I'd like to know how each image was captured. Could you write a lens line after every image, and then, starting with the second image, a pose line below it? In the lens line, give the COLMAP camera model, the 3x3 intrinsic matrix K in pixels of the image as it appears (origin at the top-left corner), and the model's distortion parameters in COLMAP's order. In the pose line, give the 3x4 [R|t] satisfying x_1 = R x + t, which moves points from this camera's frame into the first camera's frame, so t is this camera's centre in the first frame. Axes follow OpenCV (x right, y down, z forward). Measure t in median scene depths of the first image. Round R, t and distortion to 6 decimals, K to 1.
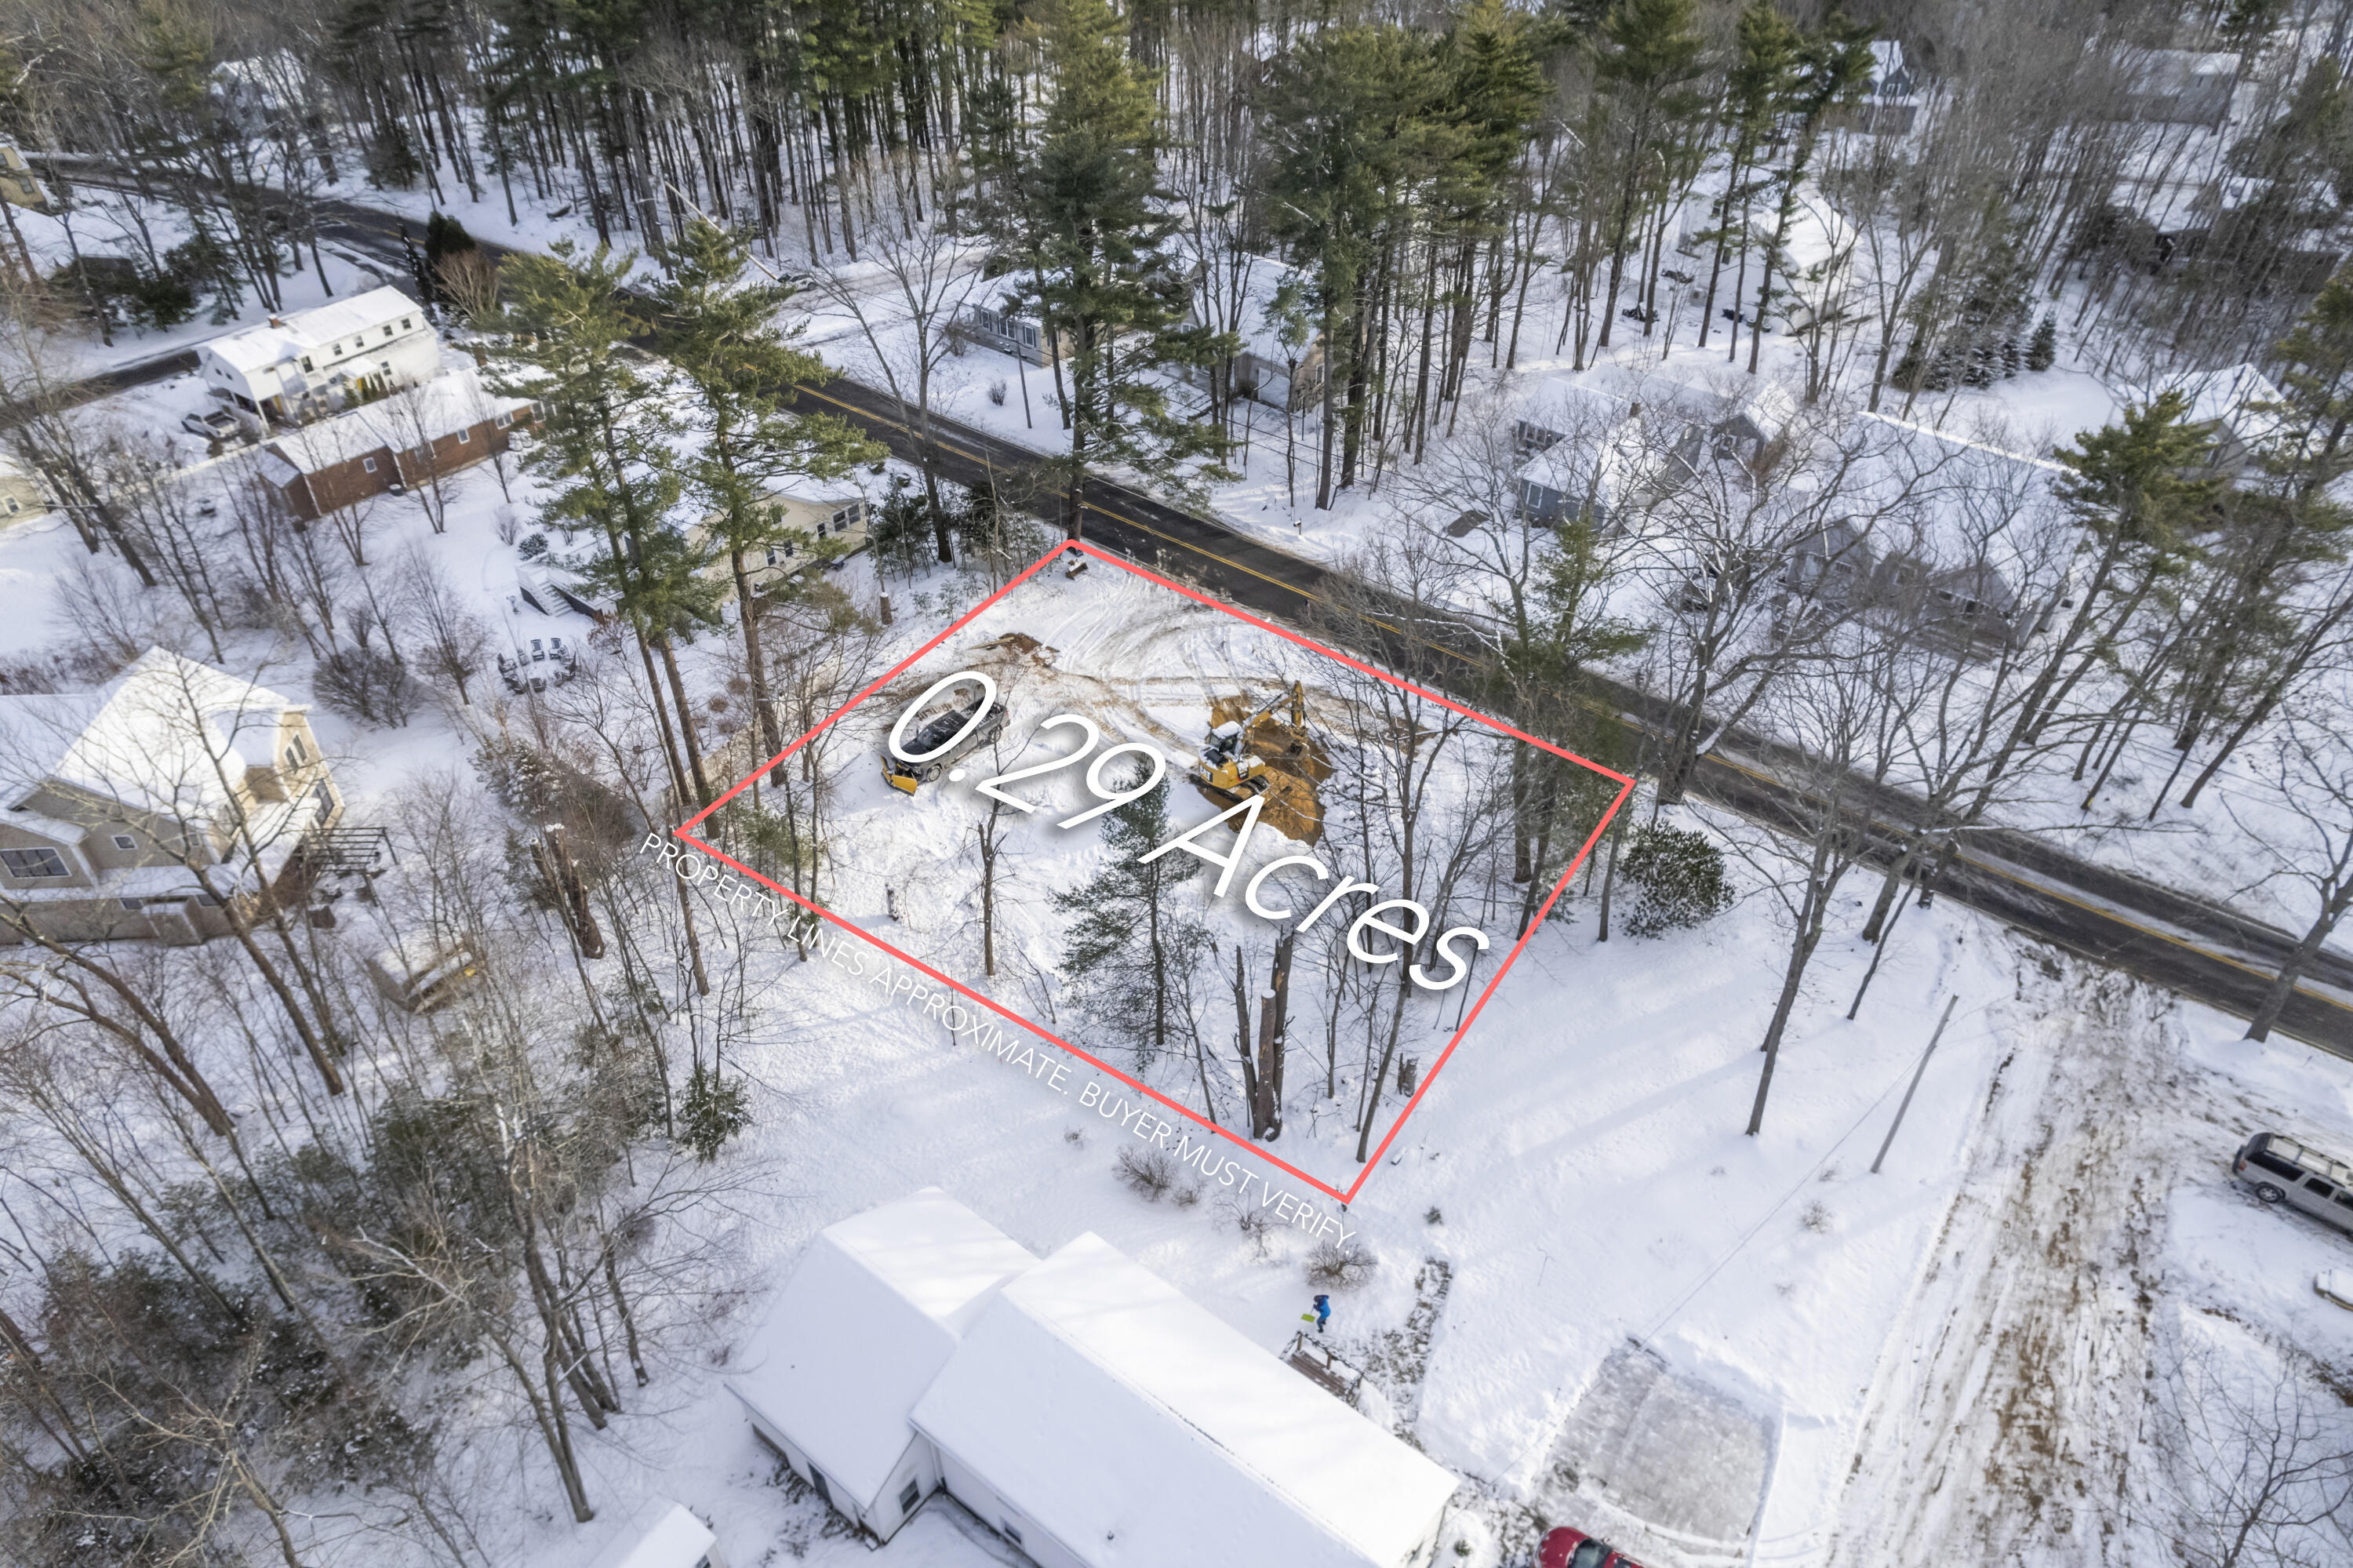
lens RADIAL K [[1492.0, 0, 1176.5], [0, 1492.0, 784.0], [0, 0, 1]] dist [-0.102397, 0.082221]
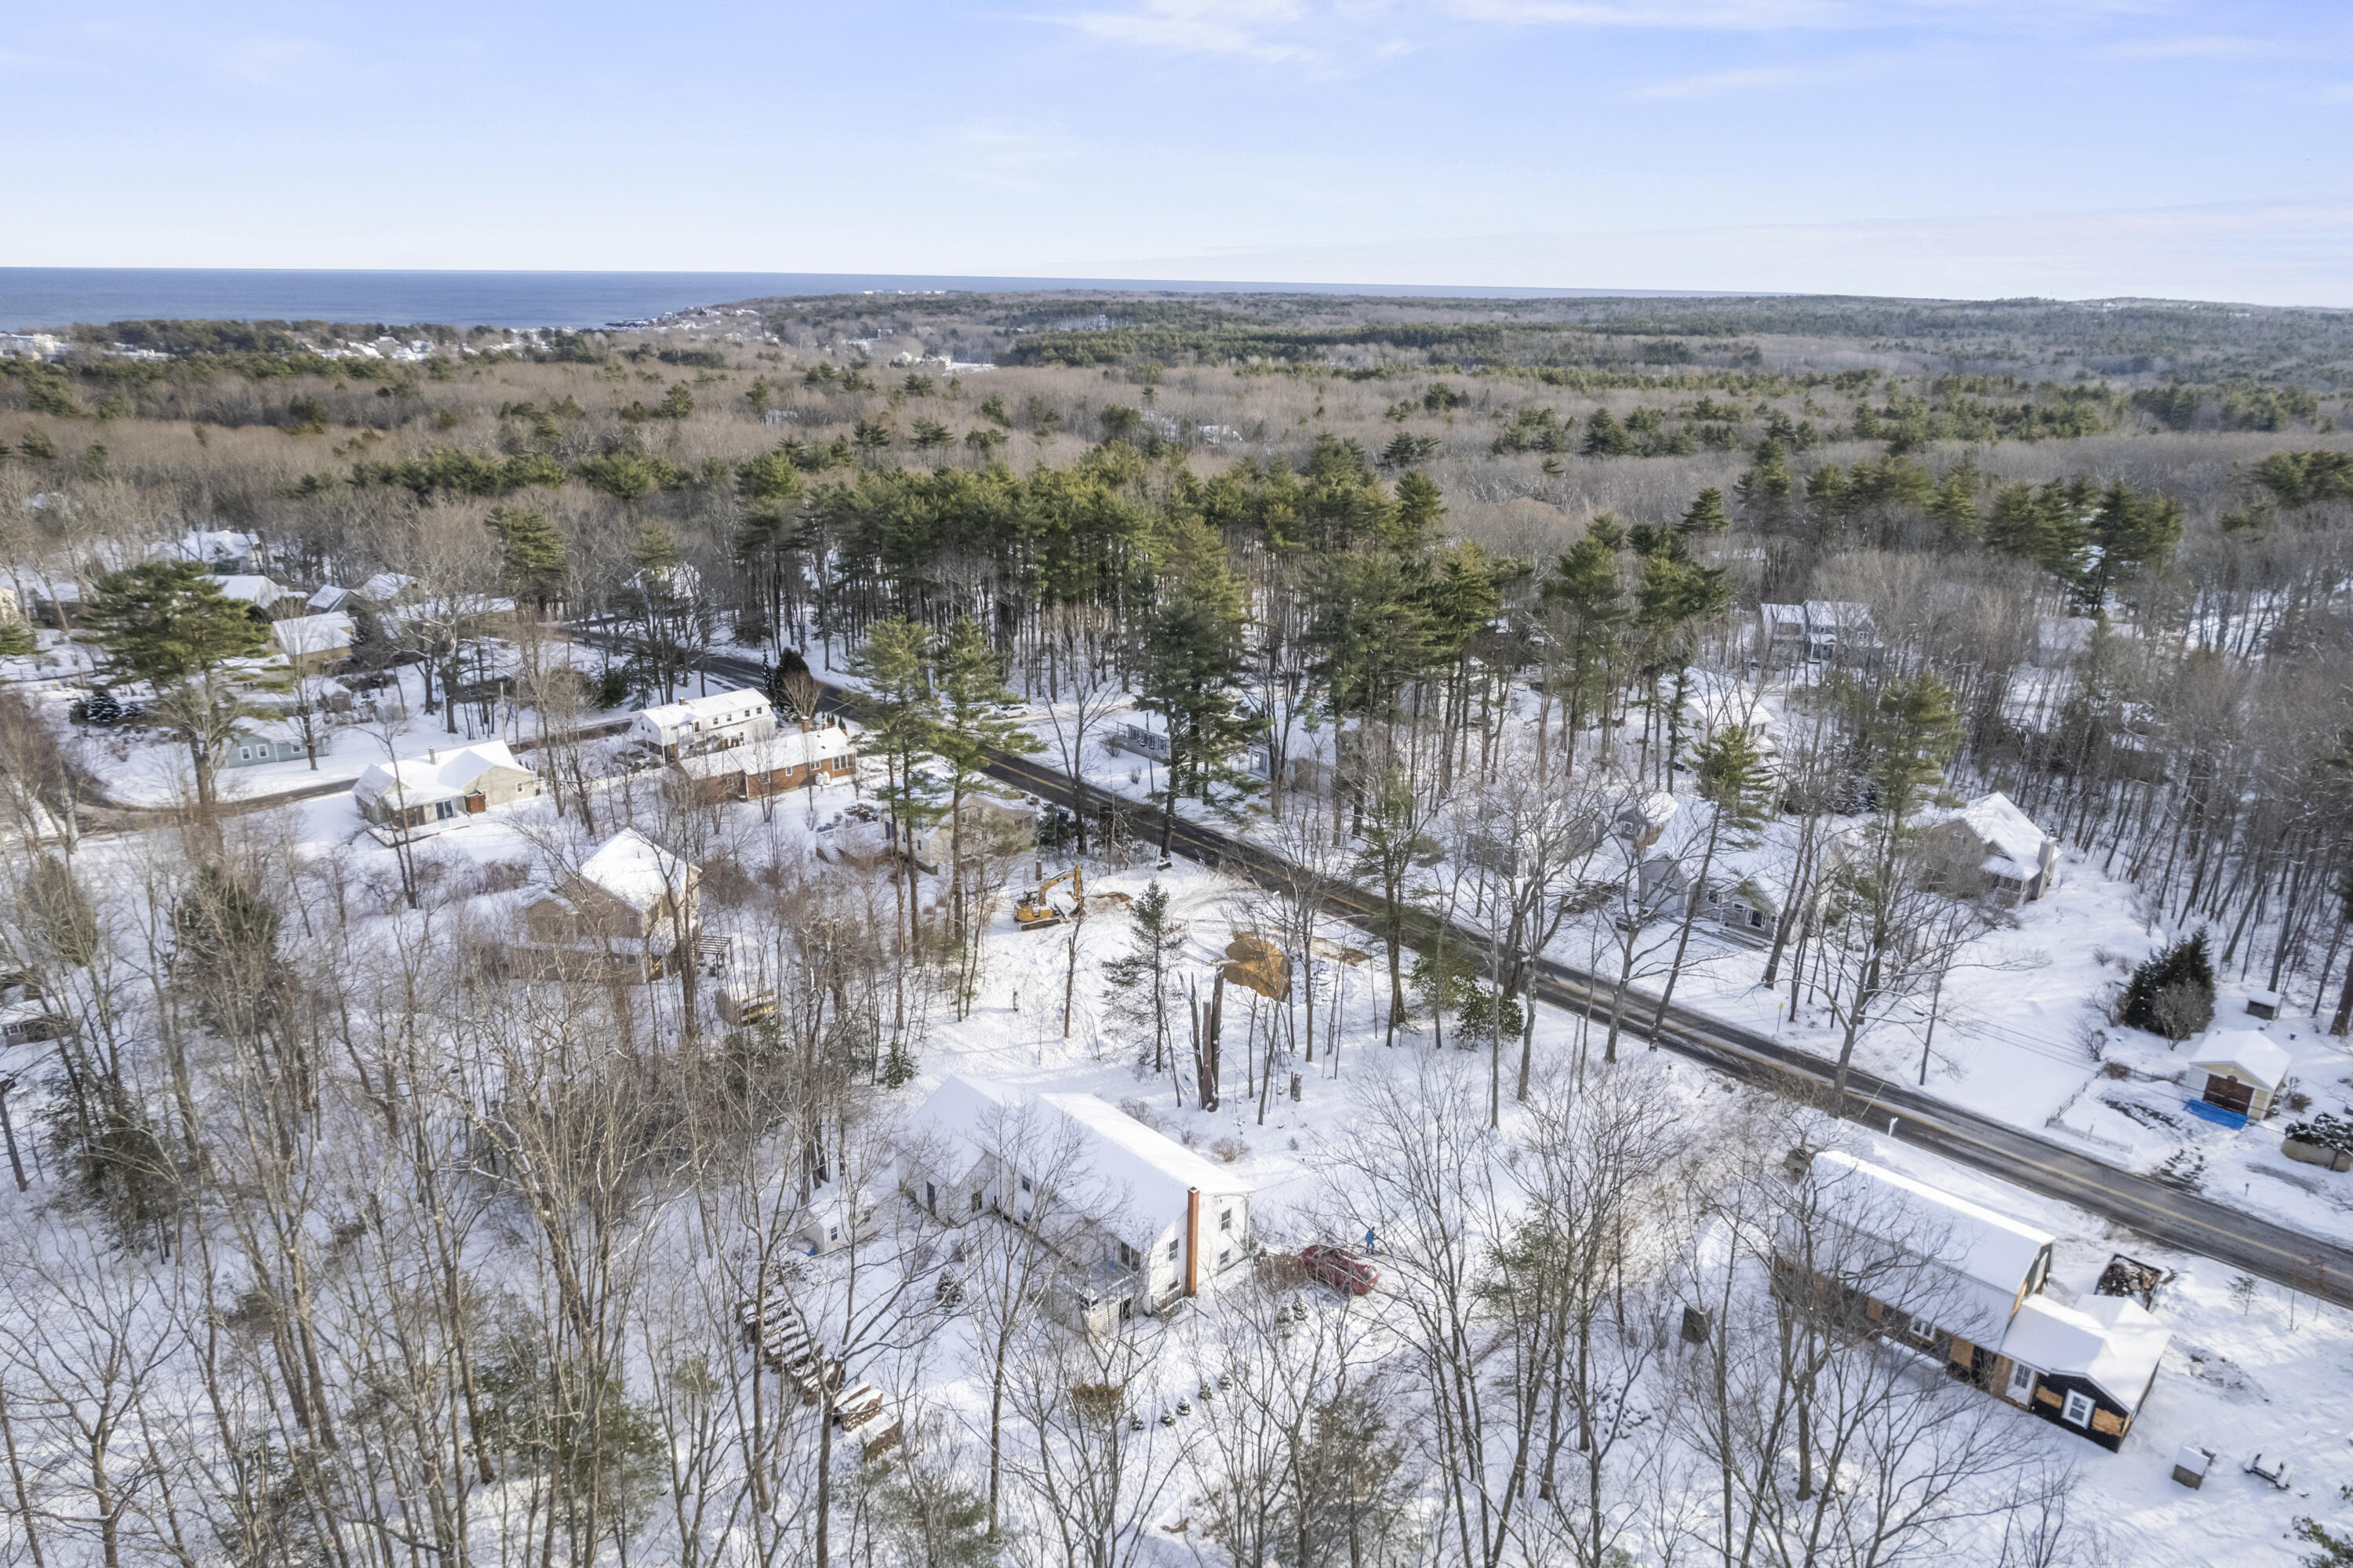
lens RADIAL K [[1492.0, 0, 1176.5], [0, 1492.0, 784.0], [0, 0, 1]] dist [-0.102397, 0.082221]
pose [[0.989072, 0.057021, -0.135961, 0.140414], [-0.100723, 0.934765, -0.340690, 0.281644], [0.107665, 0.350662, 0.930293, -0.437603]]
